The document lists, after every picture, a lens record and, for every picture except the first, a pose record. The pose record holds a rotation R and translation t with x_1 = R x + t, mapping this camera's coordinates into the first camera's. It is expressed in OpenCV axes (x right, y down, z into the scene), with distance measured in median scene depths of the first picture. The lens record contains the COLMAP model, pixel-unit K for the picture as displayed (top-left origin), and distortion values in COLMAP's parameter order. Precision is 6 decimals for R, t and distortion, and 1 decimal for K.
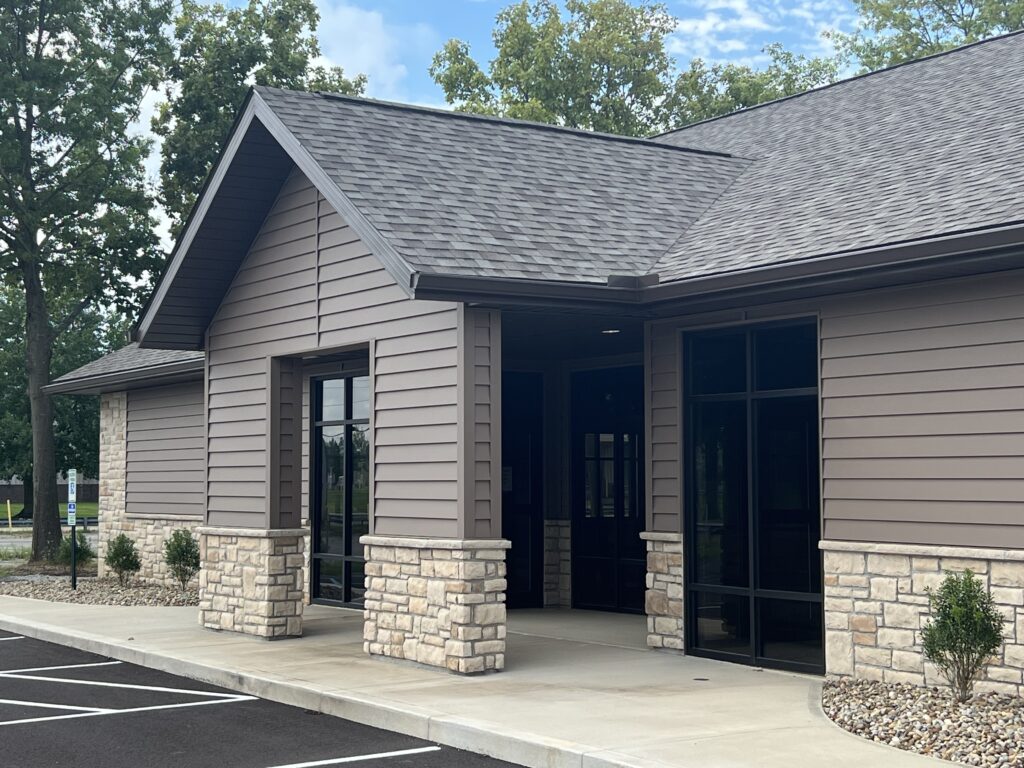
lens RADIAL K [[1695.9, 0, 516.0], [0, 1695.9, 363.4], [0, 0, 1]] dist [0.191369, -0.176205]
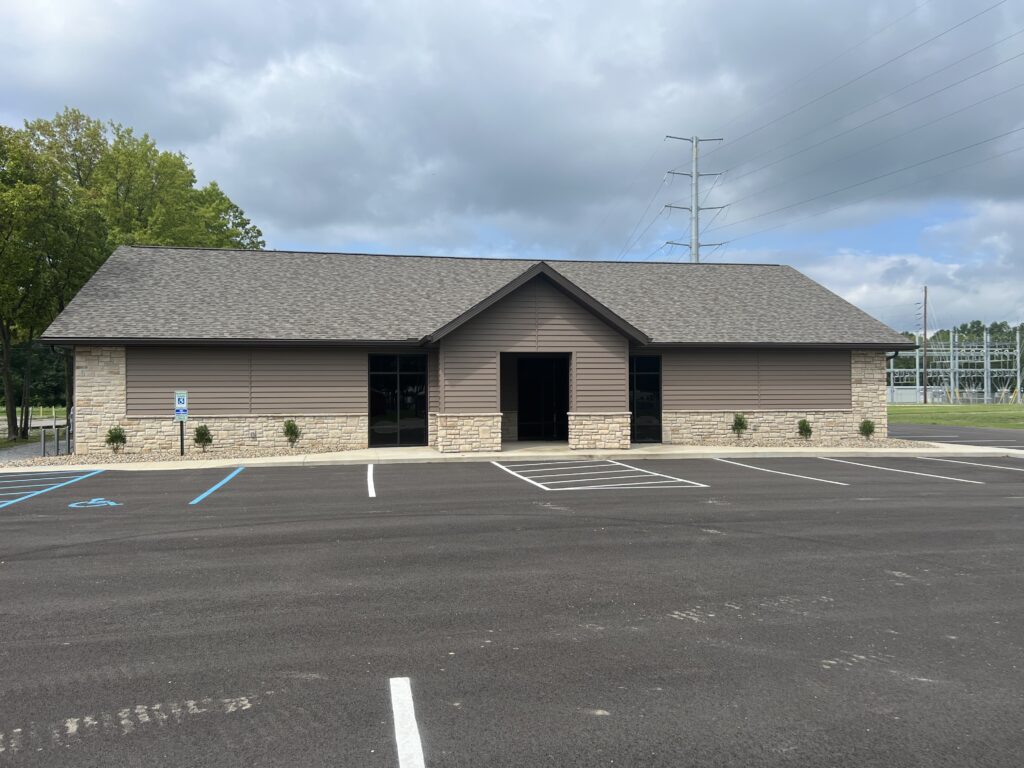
lens RADIAL K [[802.9, 0, 512.0], [0, 802.9, 384.0], [0, 0, 1]] dist [0.052971, -0.005854]
pose [[0.362094, 0.016165, 0.932001, -1.583759], [-0.059587, 0.998206, 0.005837, 0.047204], [-0.930235, -0.057649, 0.362408, 0.581652]]
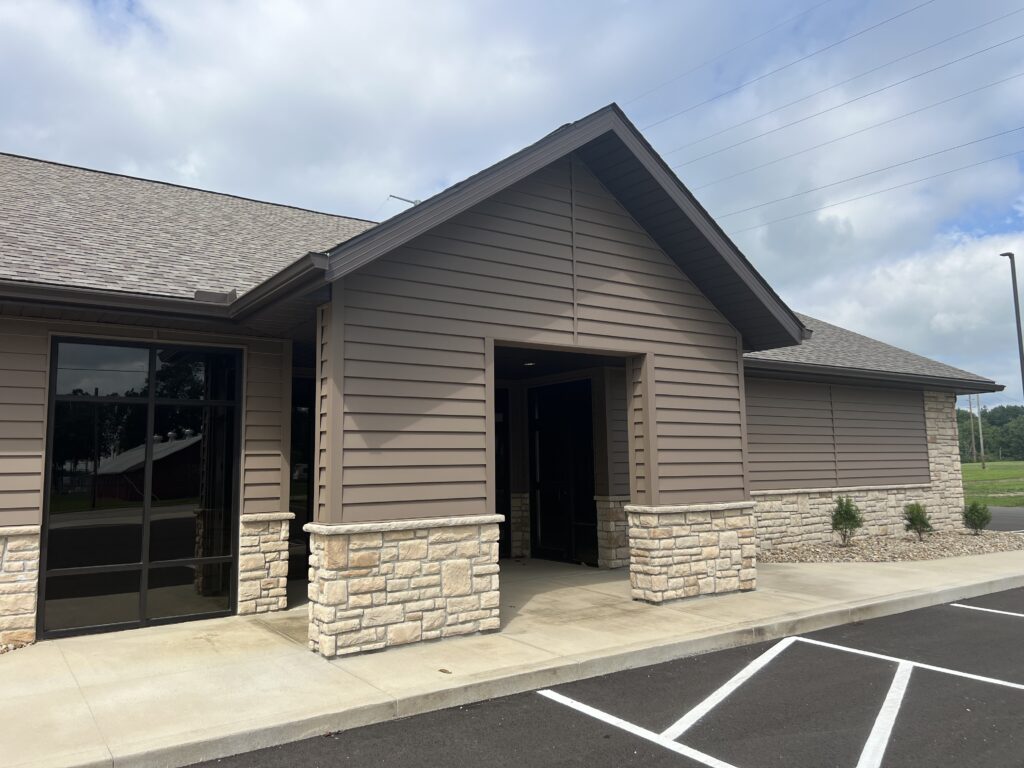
lens RADIAL K [[766.5, 0, 512.0], [0, 766.5, 384.0], [0, 0, 1]] dist [0.011549, -0.004555]
pose [[-0.037905, 0.111505, 0.993041, -0.673537], [-0.053521, 0.992102, -0.113443, 0.083761], [-0.997847, -0.057449, -0.031638, 1.163392]]
